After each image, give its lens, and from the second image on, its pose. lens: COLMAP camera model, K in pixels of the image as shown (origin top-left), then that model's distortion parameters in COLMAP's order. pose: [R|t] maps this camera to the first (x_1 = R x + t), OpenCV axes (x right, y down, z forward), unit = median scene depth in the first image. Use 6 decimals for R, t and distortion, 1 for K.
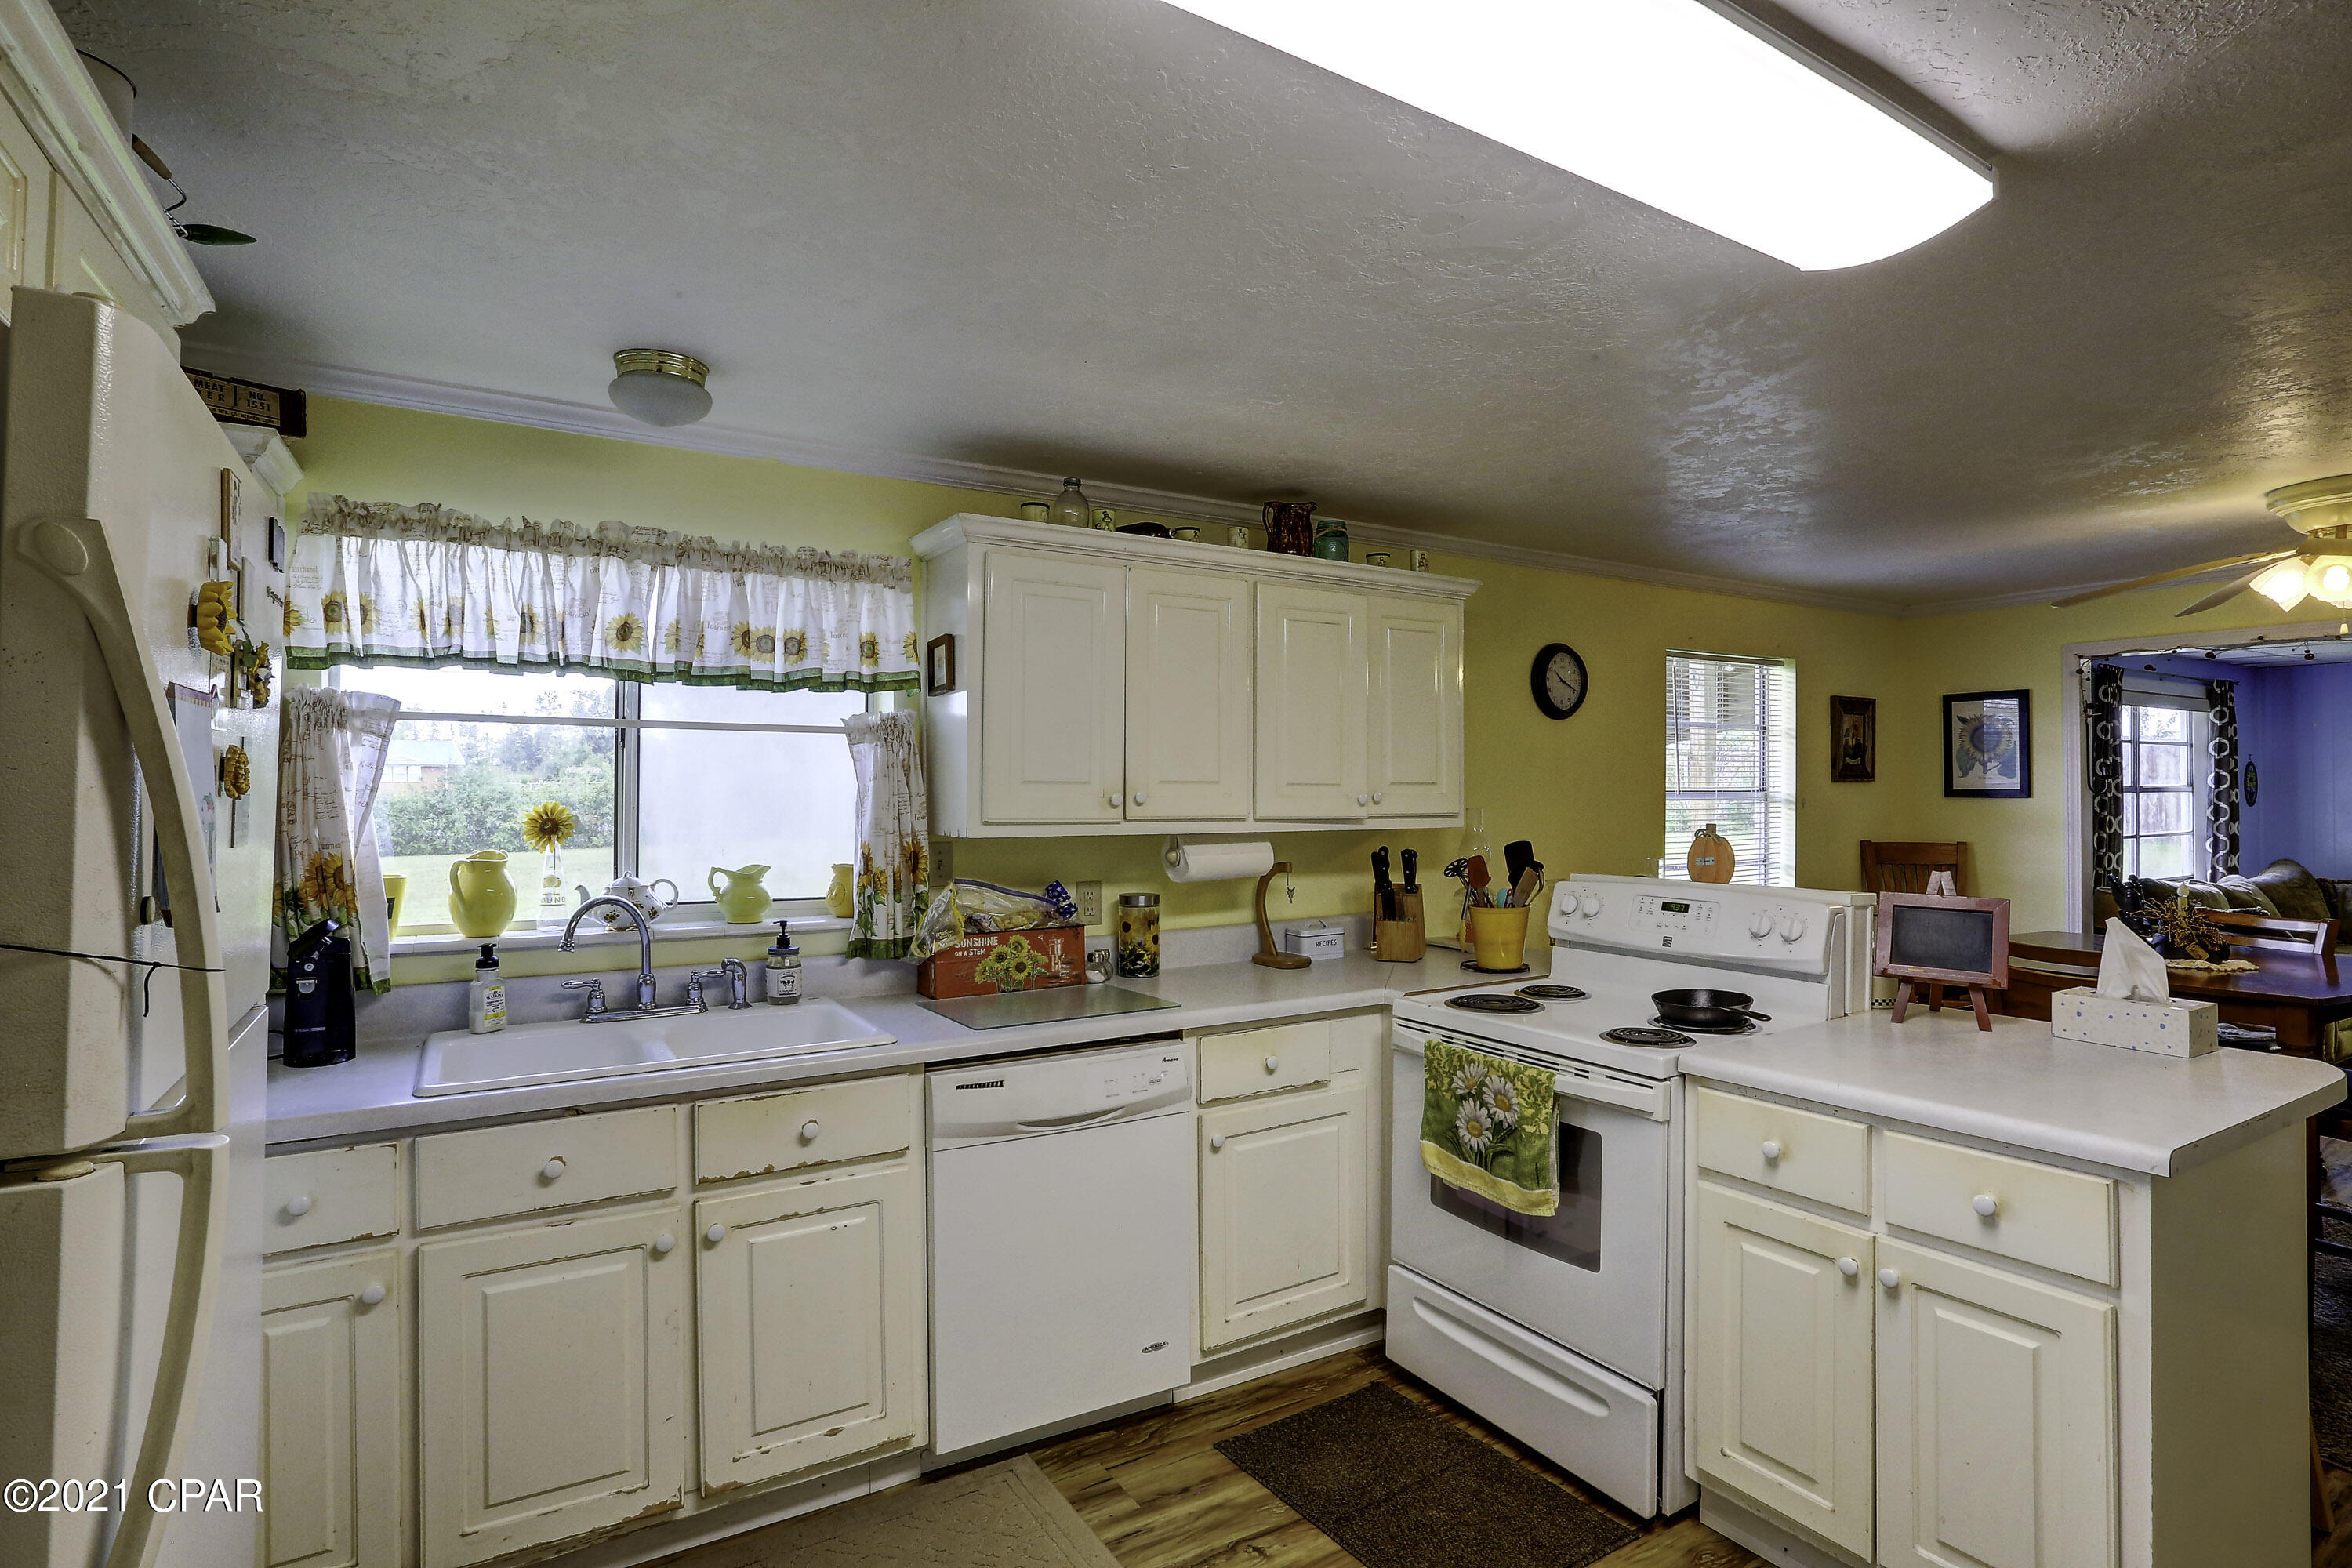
lens RADIAL K [[1204.2, 0, 1156.3], [0, 1204.2, 777.8], [0, 0, 1]] dist [-0.018579, 0.001441]
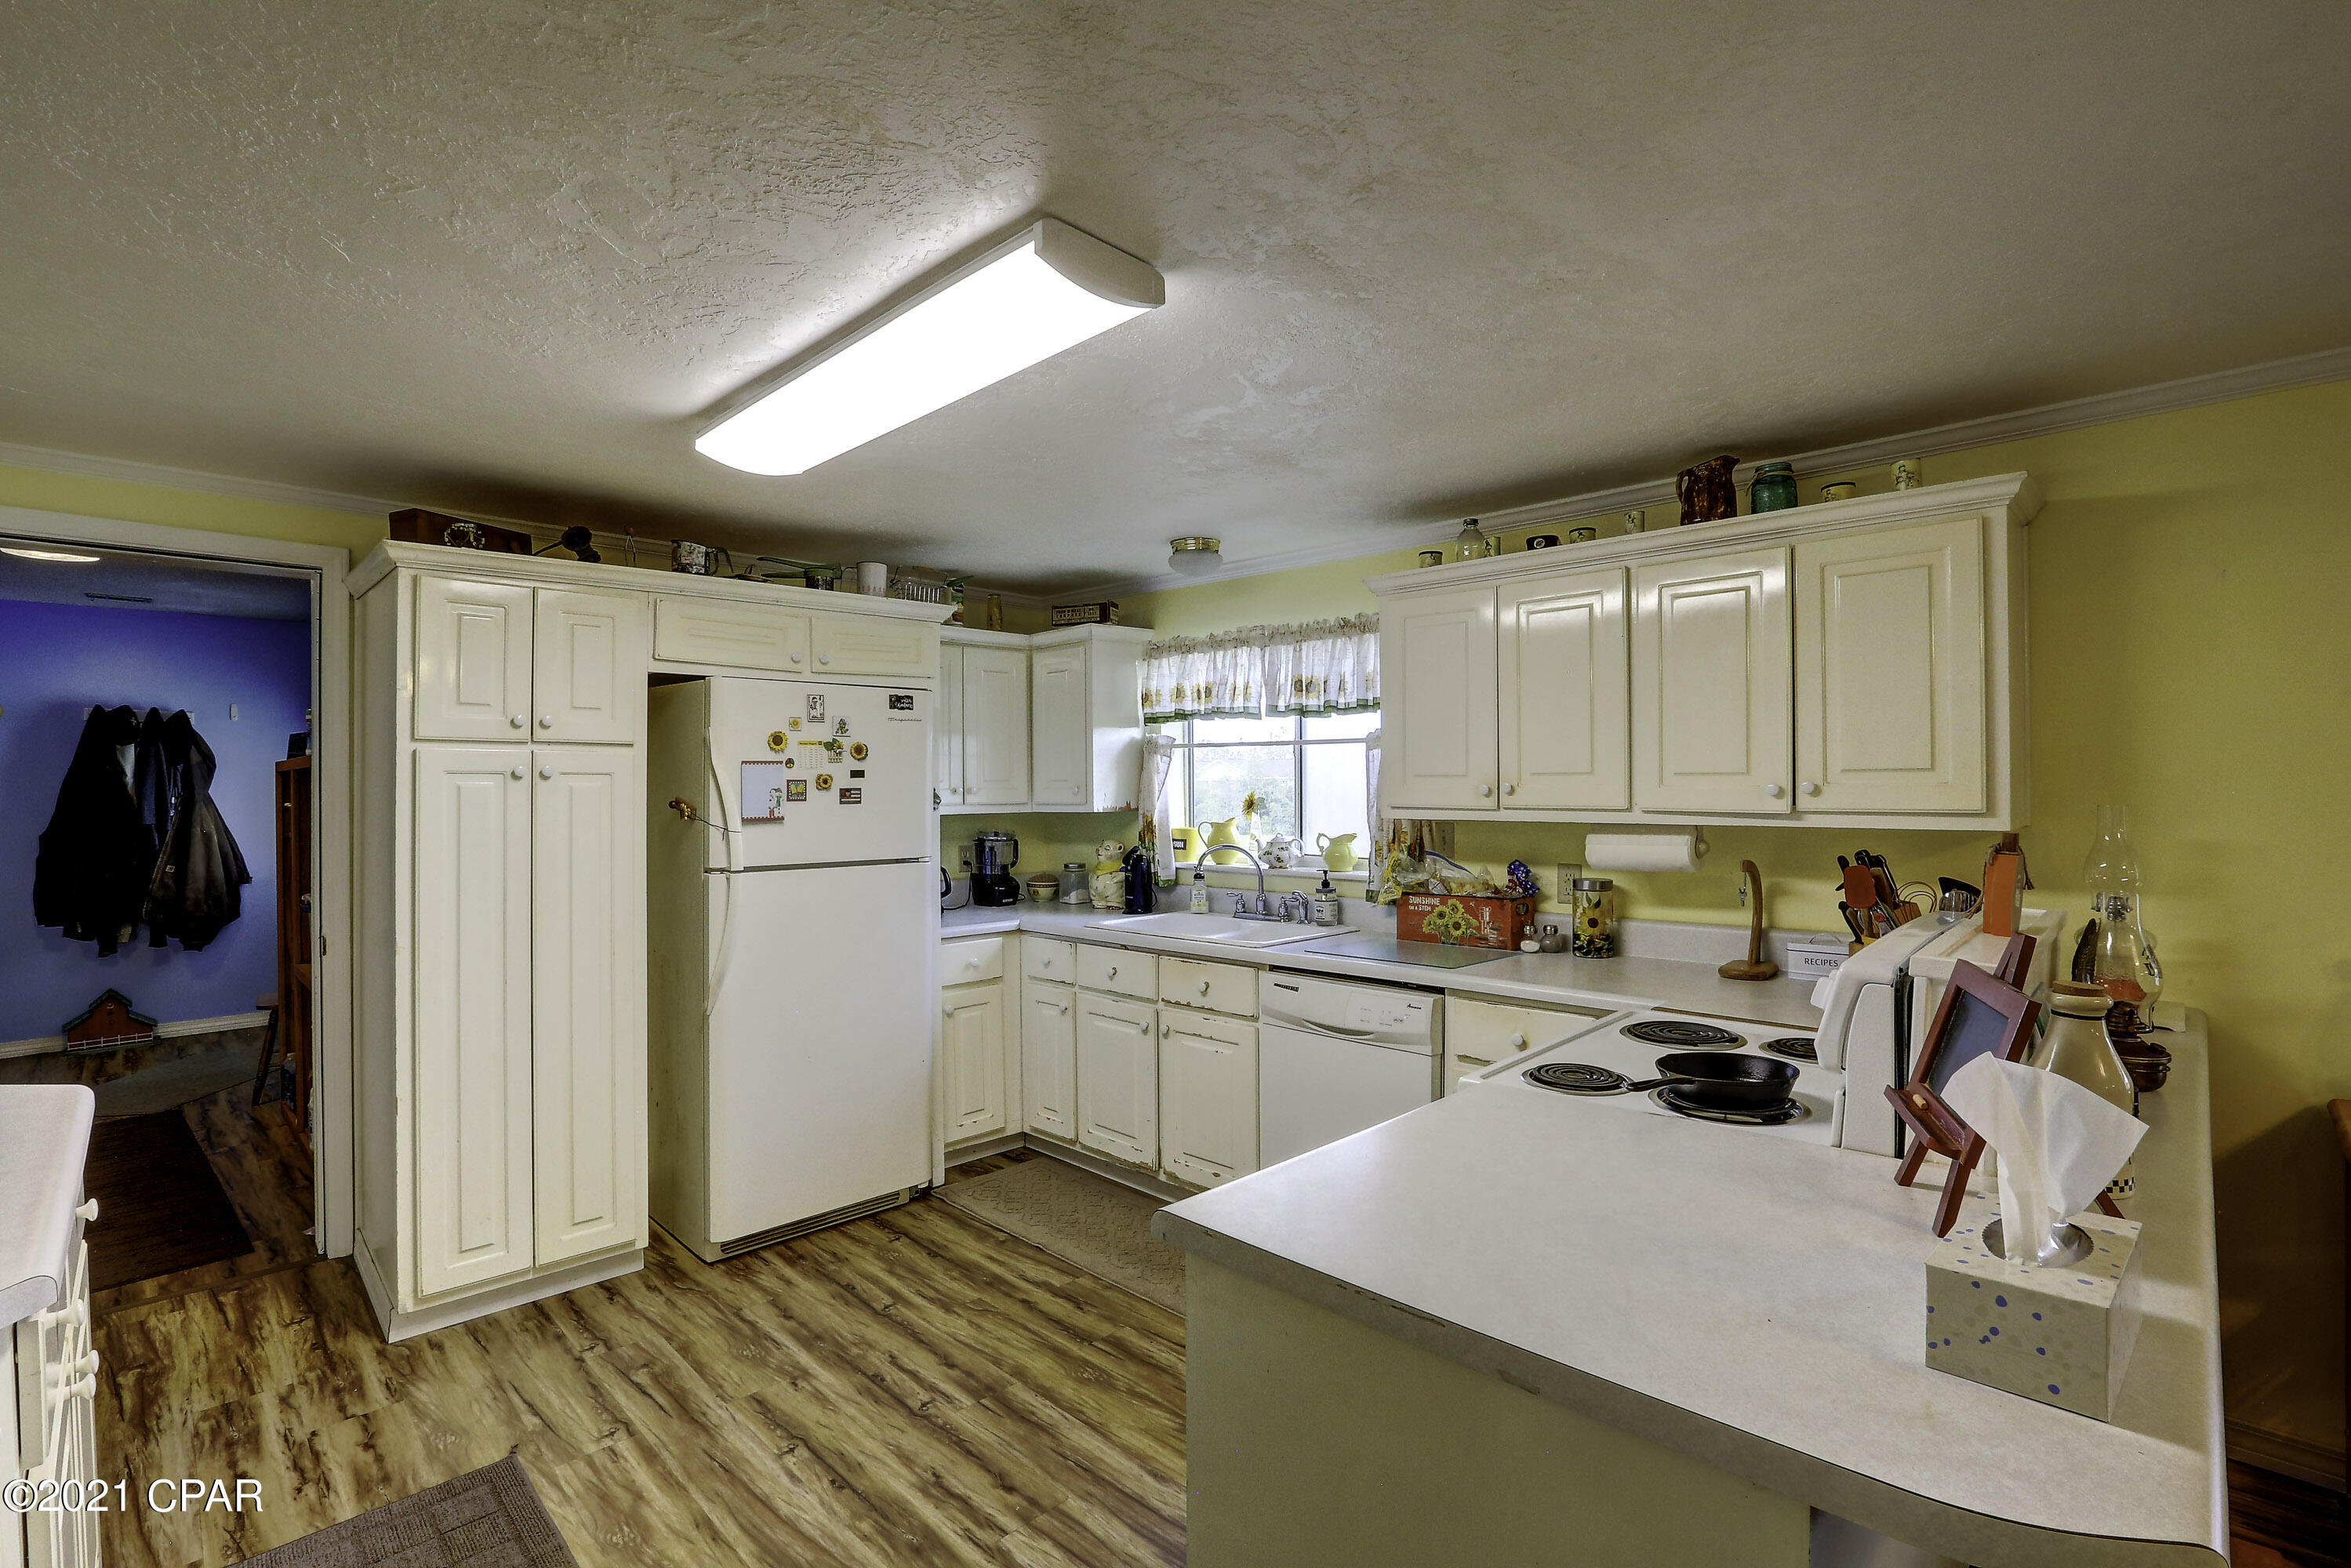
lens RADIAL K [[1074.9, 0, 1172.4], [0, 1074.9, 783.1], [0, 0, 1]] dist [-0.036510, 0.006552]
pose [[0.246916, -0.005256, -0.969023, 0.925645], [0.015912, 0.999872, -0.001369, 0.009040], [0.968906, -0.015081, 0.246968, 0.477564]]
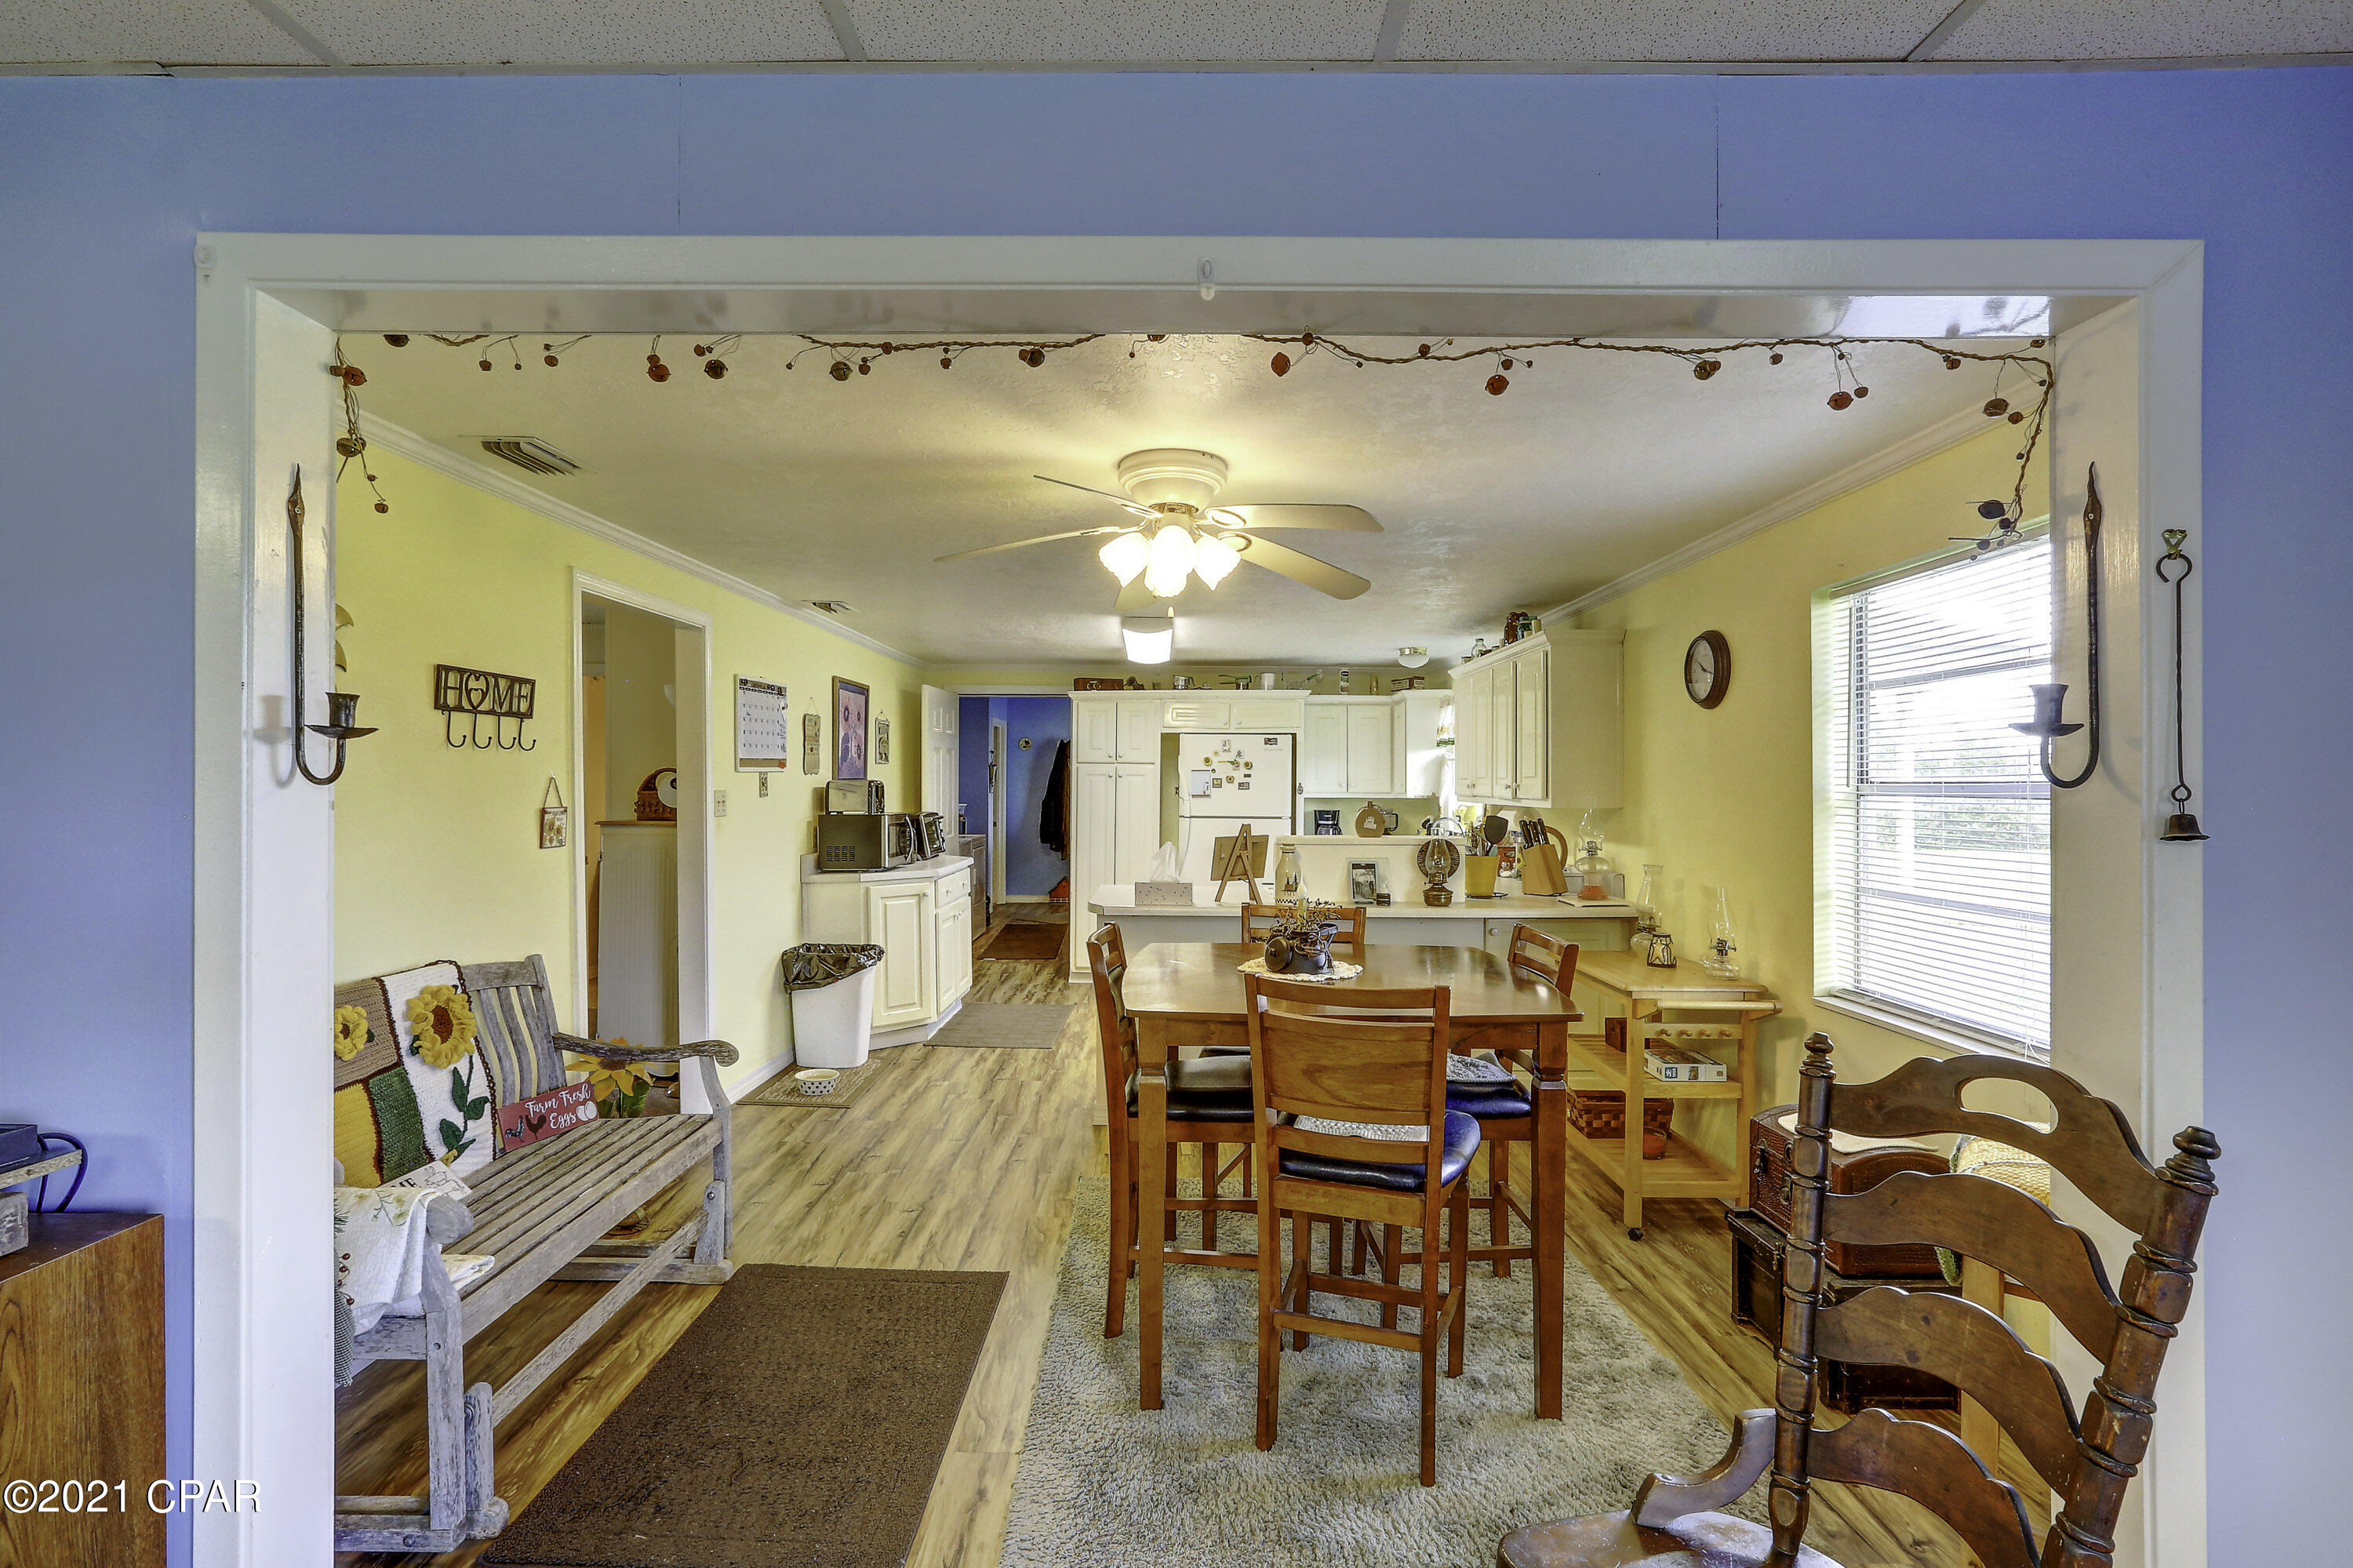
lens RADIAL K [[1076.0, 0, 1175.0], [0, 1076.0, 782.6], [0, 0, 1]] dist [-0.036510, 0.006552]
pose [[-0.457629, -0.004354, -0.889133, 2.081192], [0.005724, 0.999953, -0.007843, 0.028083], [0.889125, -0.008678, -0.457582, 1.472702]]
